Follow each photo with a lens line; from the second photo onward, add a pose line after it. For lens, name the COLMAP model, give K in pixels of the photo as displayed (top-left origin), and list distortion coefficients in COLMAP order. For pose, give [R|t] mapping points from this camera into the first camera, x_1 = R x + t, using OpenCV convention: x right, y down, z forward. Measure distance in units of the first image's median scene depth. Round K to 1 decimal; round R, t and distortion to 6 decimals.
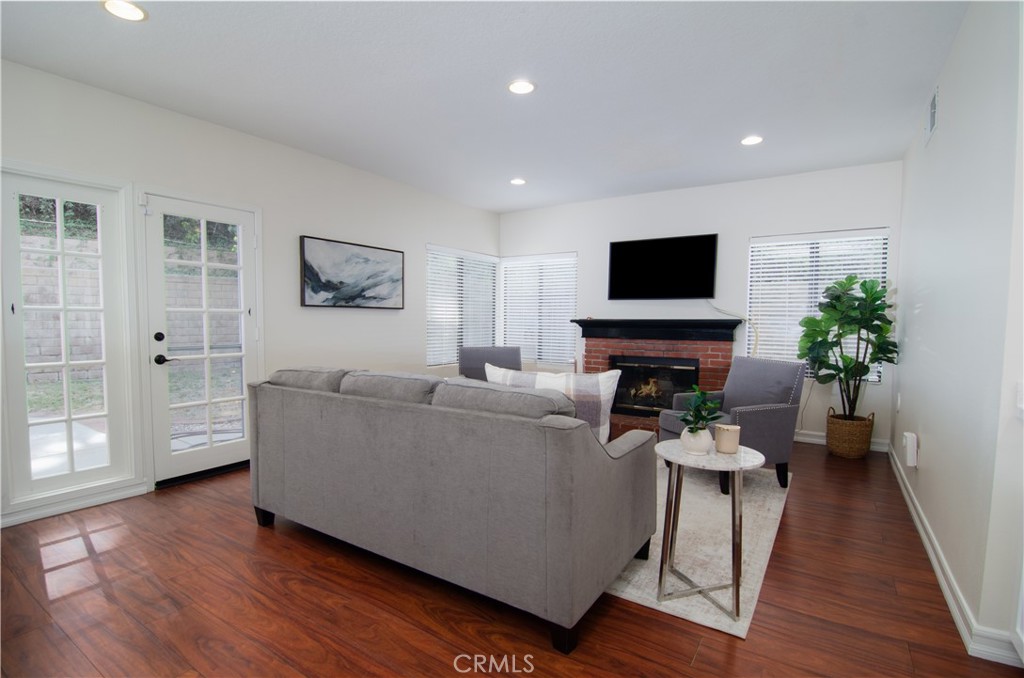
lens RADIAL K [[494.8, 0, 521.3], [0, 494.8, 341.8], [0, 0, 1]] dist [-0.014585, -0.003678]
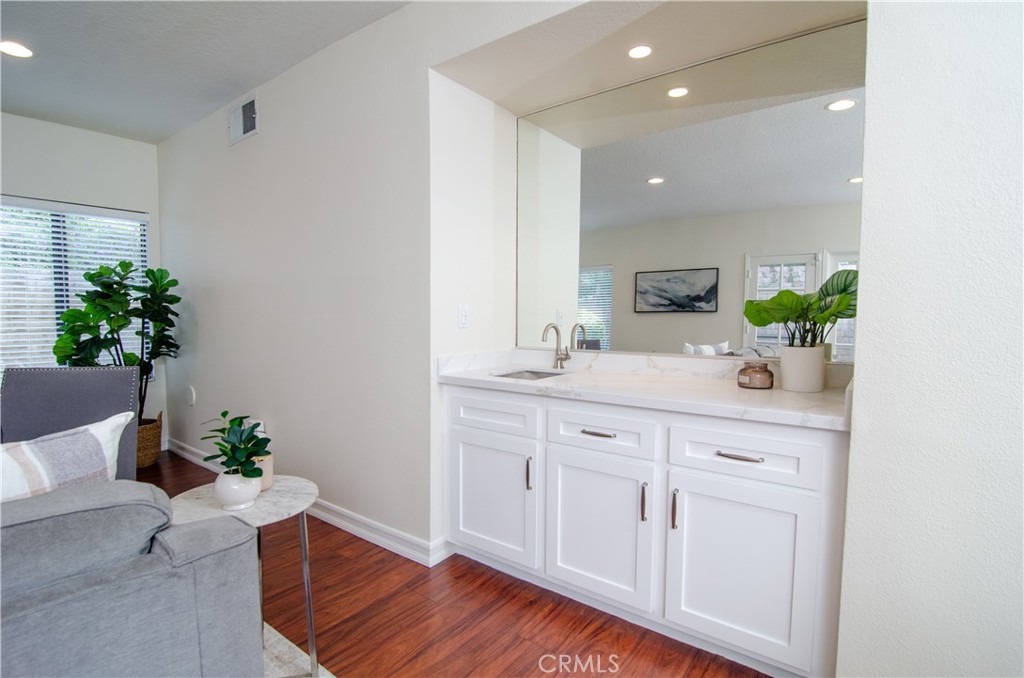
lens RADIAL K [[494.8, 0, 508.5], [0, 494.8, 344.2], [0, 0, 1]] dist [-0.014585, -0.003678]
pose [[0.089839, -0.071608, 0.993379, -0.135074], [0.043646, 0.996737, 0.067903, -0.017607], [-0.995000, 0.037257, 0.092671, 0.240070]]
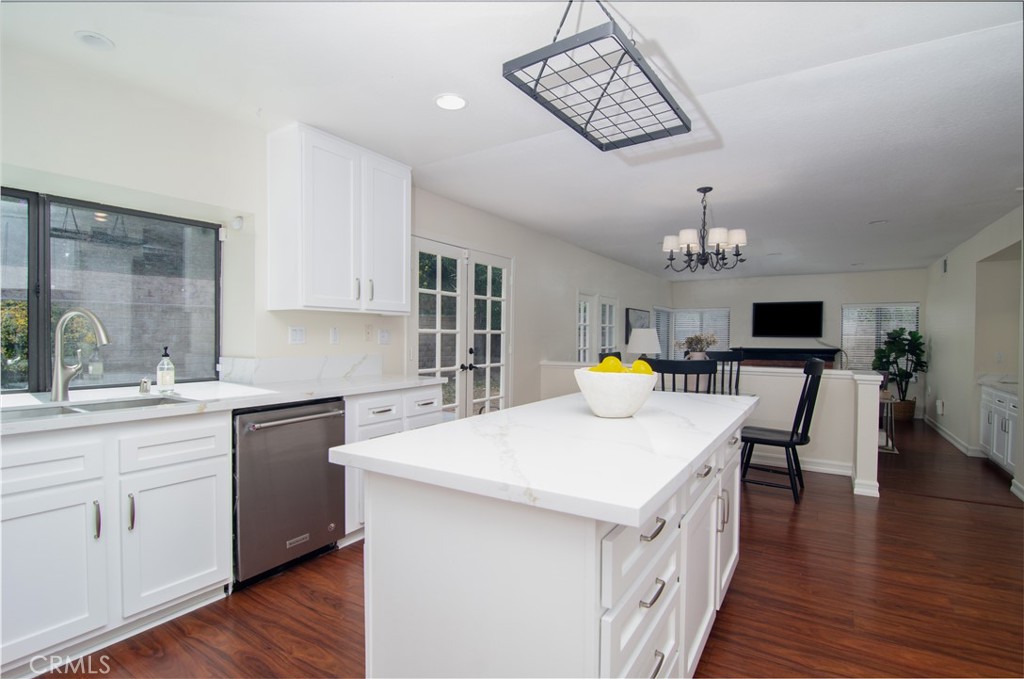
lens RADIAL K [[494.8, 0, 519.1], [0, 494.8, 344.7], [0, 0, 1]] dist [-0.014585, -0.003678]
pose [[0.999691, -0.001279, 0.024839, -0.878729], [0.002115, 0.999432, -0.033648, -0.003326], [-0.024782, 0.033690, 0.999125, -0.886169]]
